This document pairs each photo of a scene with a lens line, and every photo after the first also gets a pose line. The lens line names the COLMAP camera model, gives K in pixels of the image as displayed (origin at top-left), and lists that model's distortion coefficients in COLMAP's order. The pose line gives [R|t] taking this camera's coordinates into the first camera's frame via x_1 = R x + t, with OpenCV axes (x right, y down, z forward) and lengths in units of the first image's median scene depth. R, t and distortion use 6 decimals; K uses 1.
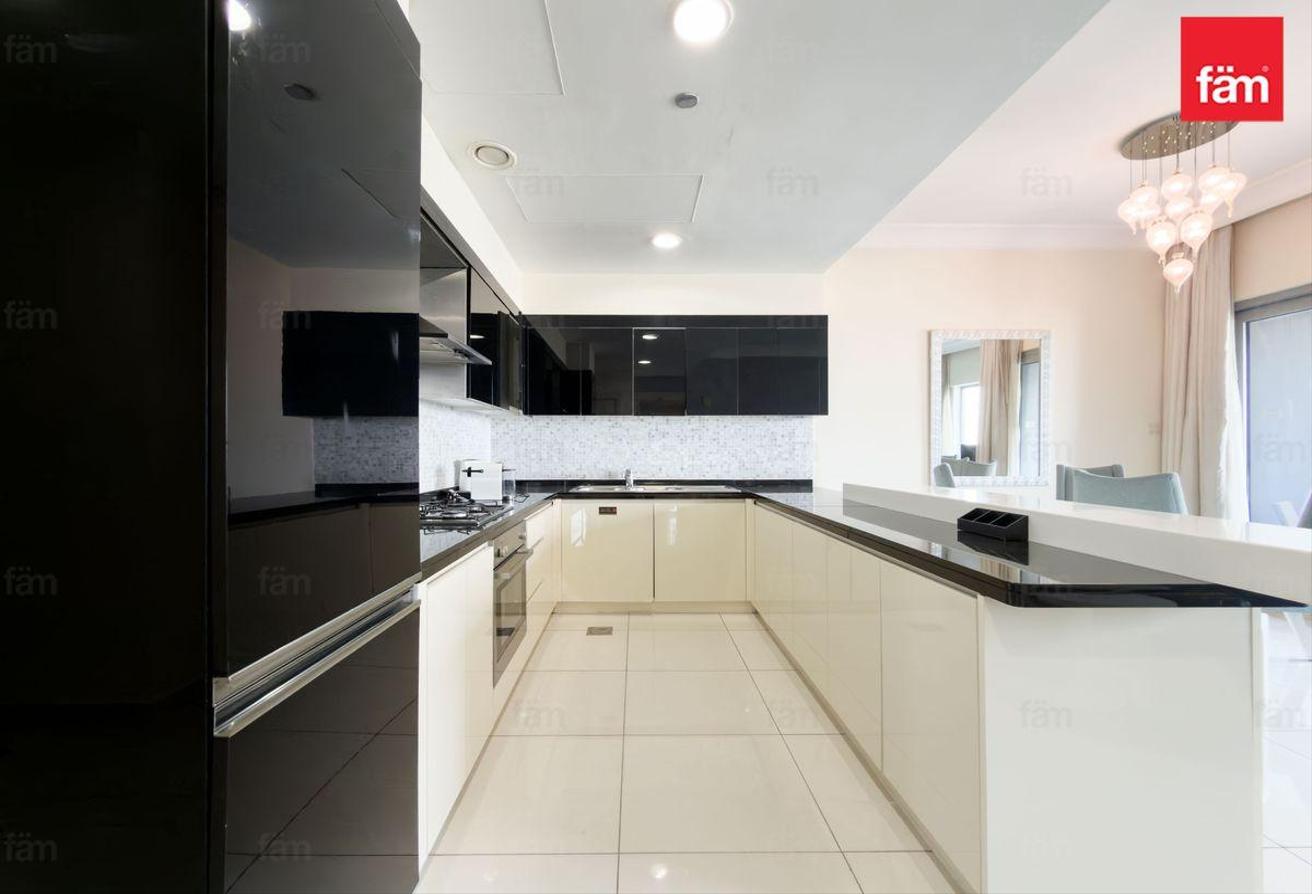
lens RADIAL K [[537.2, 0, 656.0], [0, 537.2, 447.0], [0, 0, 1]] dist [0.002085, -0.000074]
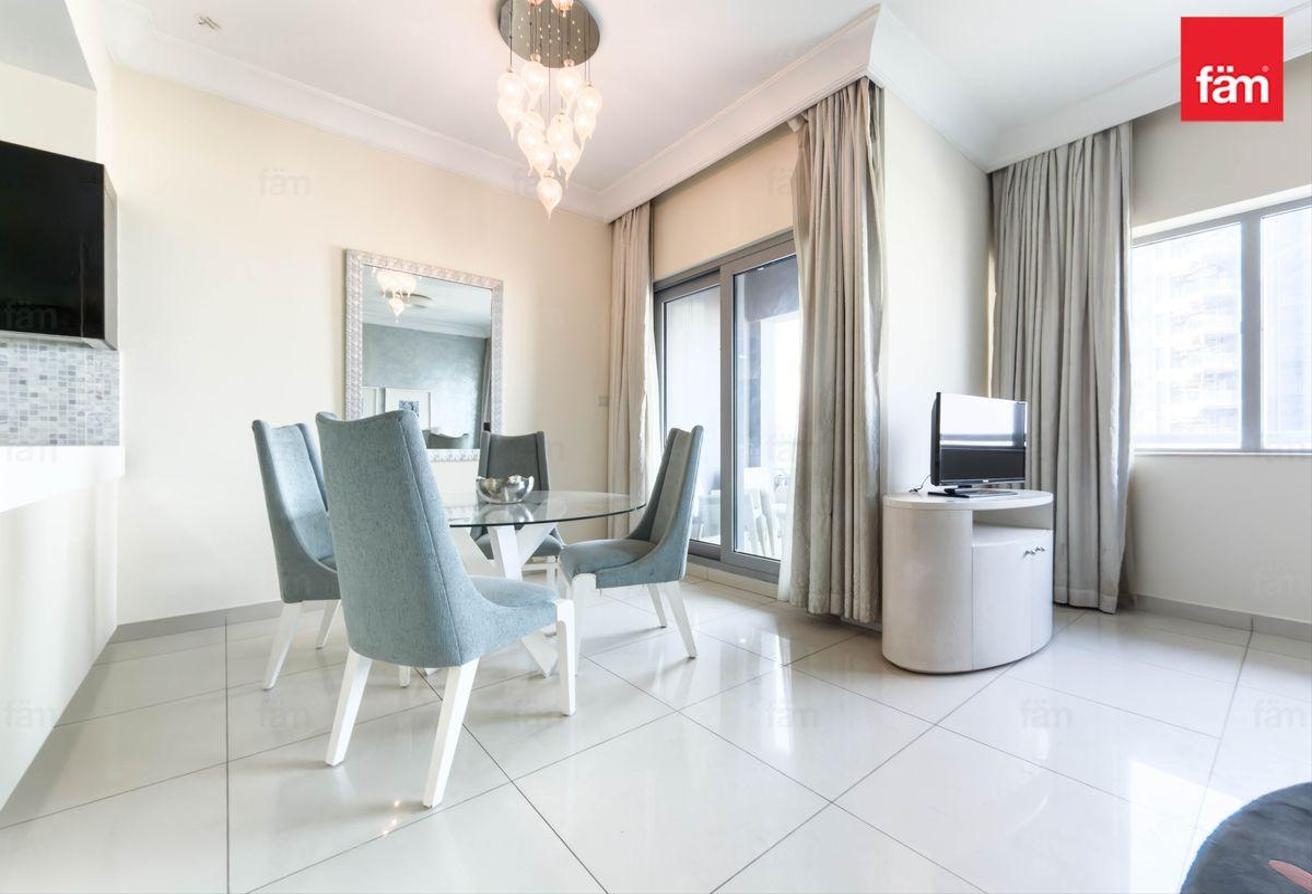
lens RADIAL K [[537.2, 0, 656.0], [0, 537.2, 447.0], [0, 0, 1]] dist [0.002085, -0.000074]
pose [[0.781253, 0.000327, 0.624214, 0.418767], [-0.014607, 0.999736, 0.017758, 0.035798], [-0.624043, -0.022991, 0.781052, 0.173141]]
